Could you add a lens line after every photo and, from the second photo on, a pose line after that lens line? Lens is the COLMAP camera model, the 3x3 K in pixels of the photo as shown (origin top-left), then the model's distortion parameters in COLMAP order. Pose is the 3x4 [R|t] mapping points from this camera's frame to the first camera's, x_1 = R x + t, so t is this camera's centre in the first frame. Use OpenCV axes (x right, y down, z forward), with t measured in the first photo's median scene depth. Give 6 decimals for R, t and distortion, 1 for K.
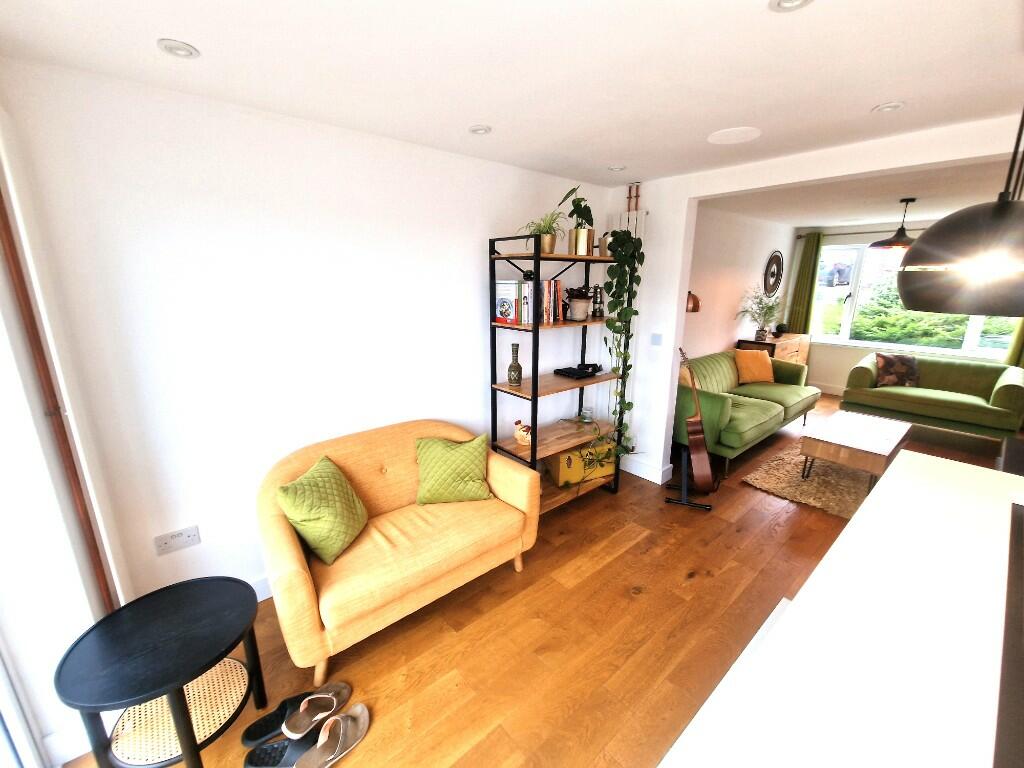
lens RADIAL K [[419.3, 0, 511.9], [0, 419.3, 385.7], [0, 0, 1]] dist [-0.000452, -0.001310]
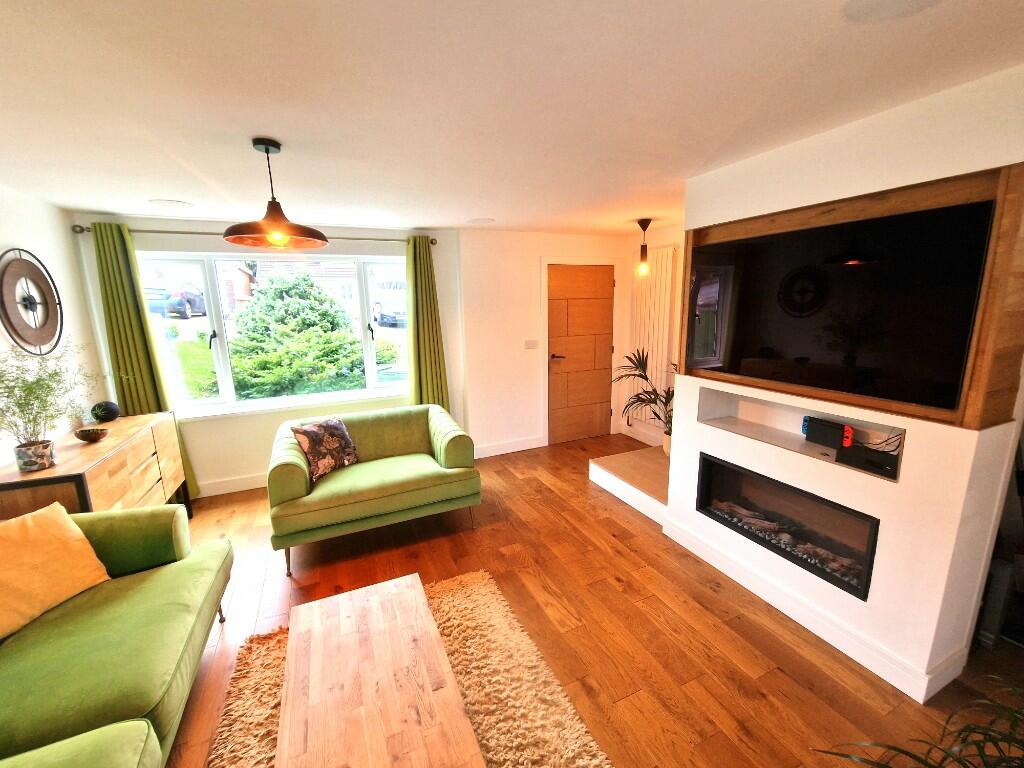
lens RADIAL K [[419.3, 0, 517.5], [0, 419.3, 387.8], [0, 0, 1]] dist [-0.000452, -0.001310]
pose [[0.269290, -0.199162, 0.942241, 0.328667], [0.261141, 0.956828, 0.127612, -0.103346], [-0.926978, 0.211693, 0.309674, 0.410504]]
